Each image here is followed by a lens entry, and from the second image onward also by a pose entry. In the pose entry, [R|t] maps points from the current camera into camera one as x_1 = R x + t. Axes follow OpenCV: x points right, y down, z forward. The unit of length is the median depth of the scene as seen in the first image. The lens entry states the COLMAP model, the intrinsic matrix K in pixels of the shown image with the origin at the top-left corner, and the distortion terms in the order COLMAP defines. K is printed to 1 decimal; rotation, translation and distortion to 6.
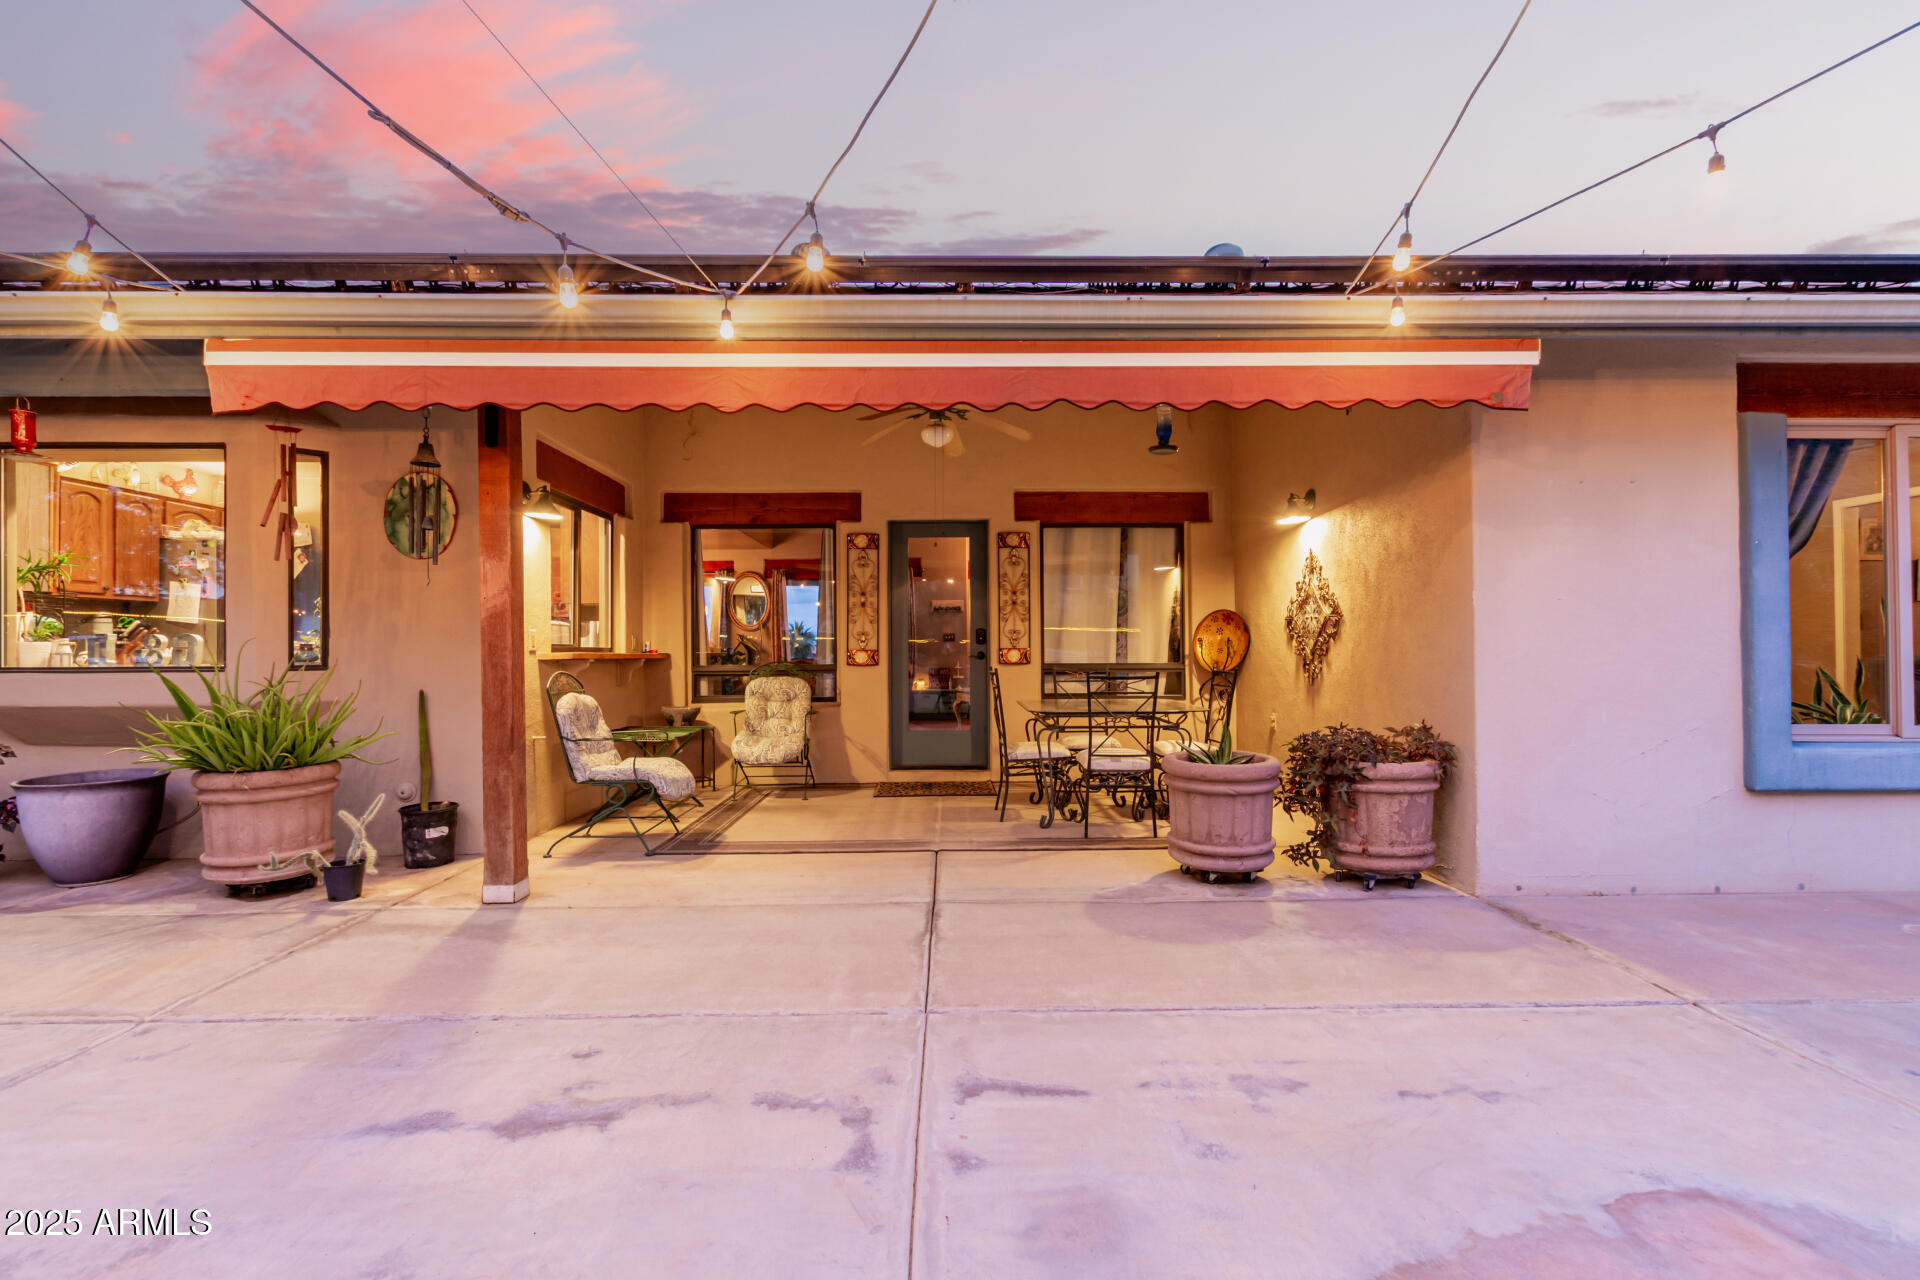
lens RADIAL K [[887.4, 0, 960.0], [0, 887.4, 640.0], [0, 0, 1]] dist [-0.000363, -0.000082]
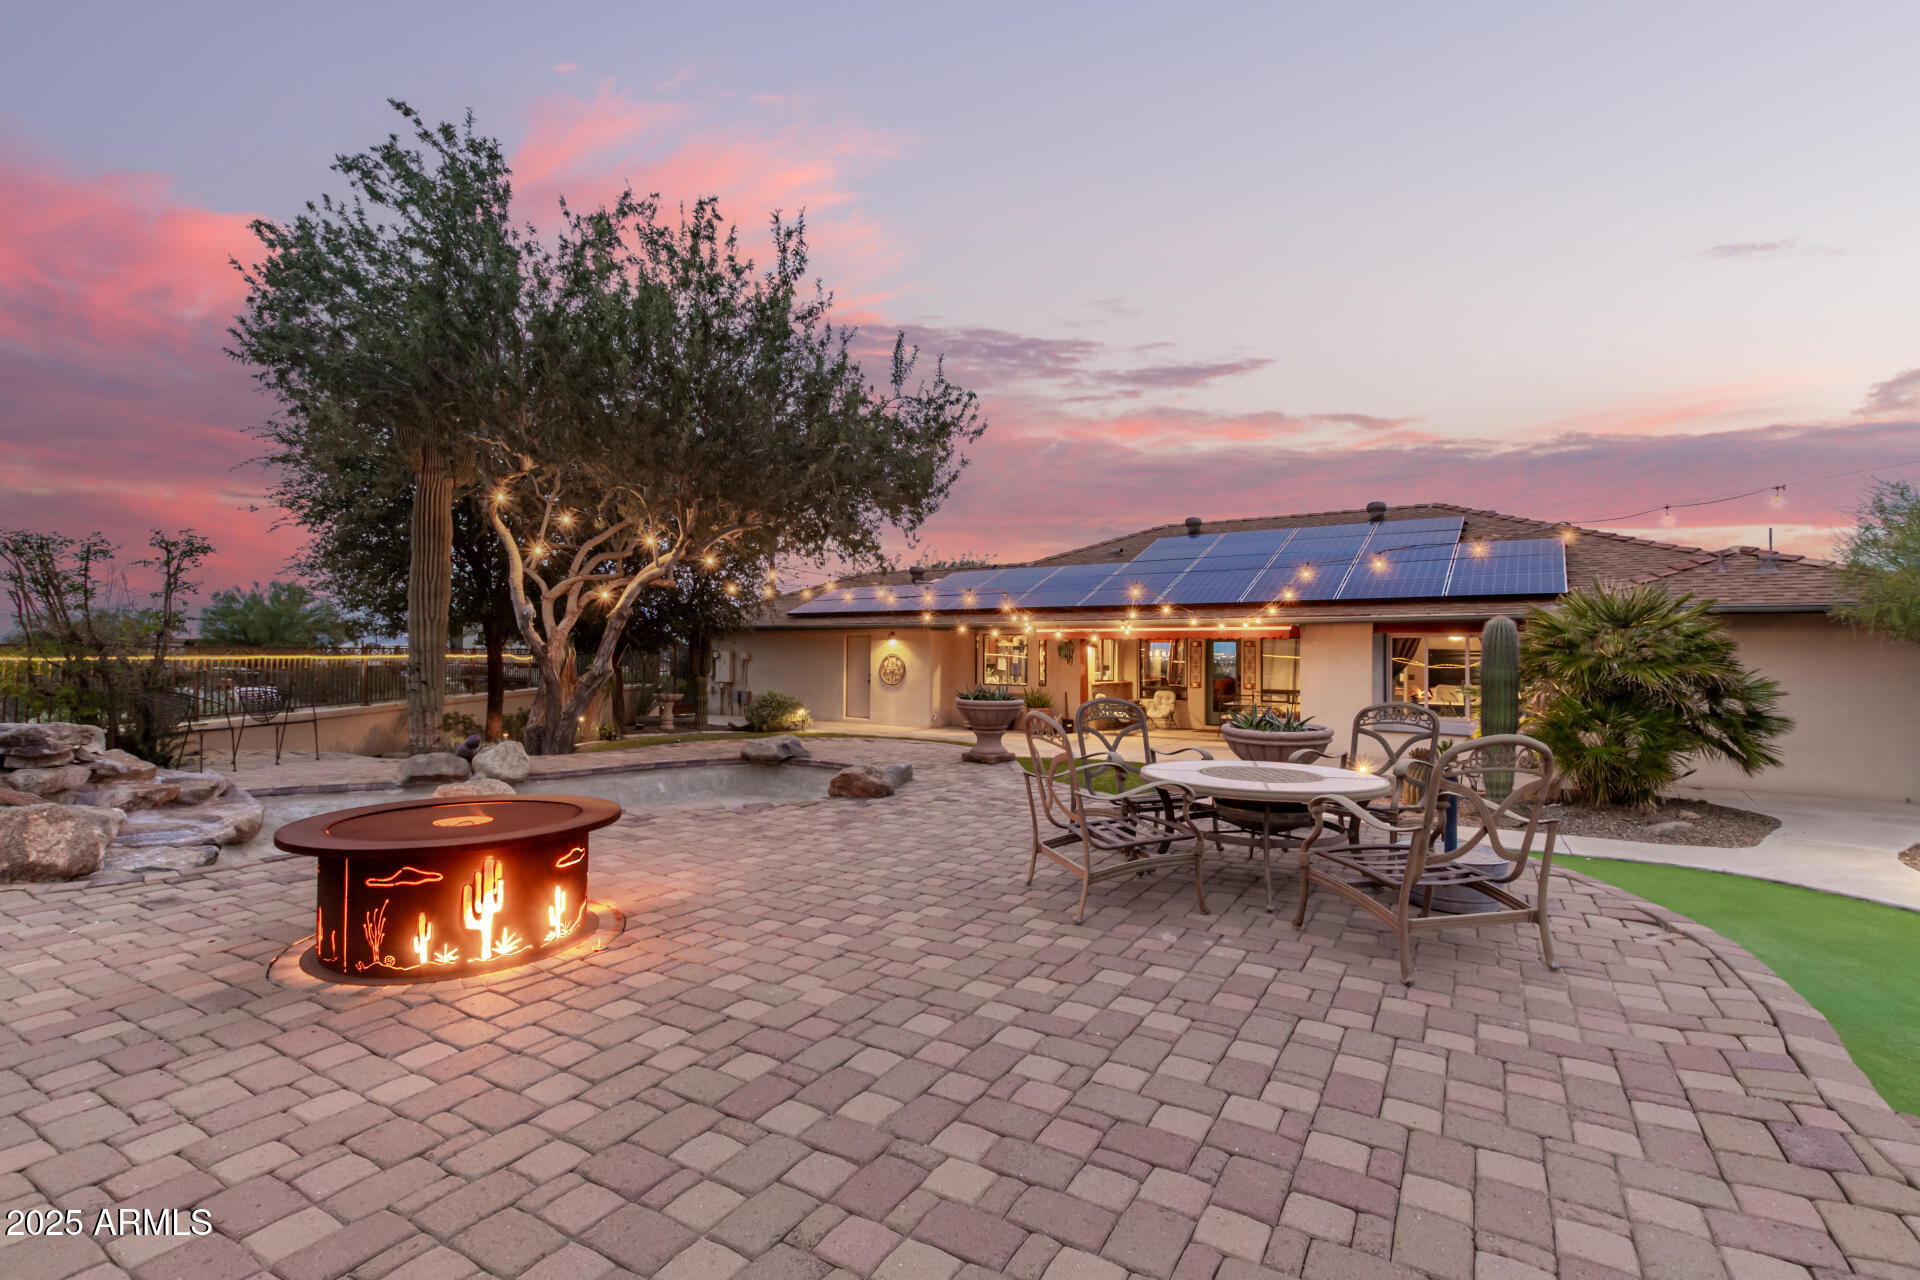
lens RADIAL K [[917.7, 0, 960.0], [0, 917.7, 640.0], [0, 0, 1]] dist [0.001133, 0.000171]
pose [[0.823985, 0.004286, -0.566595, 0.975757], [-0.005007, 0.999987, 0.000283, -0.127122], [0.566589, 0.002604, 0.823996, -1.943113]]
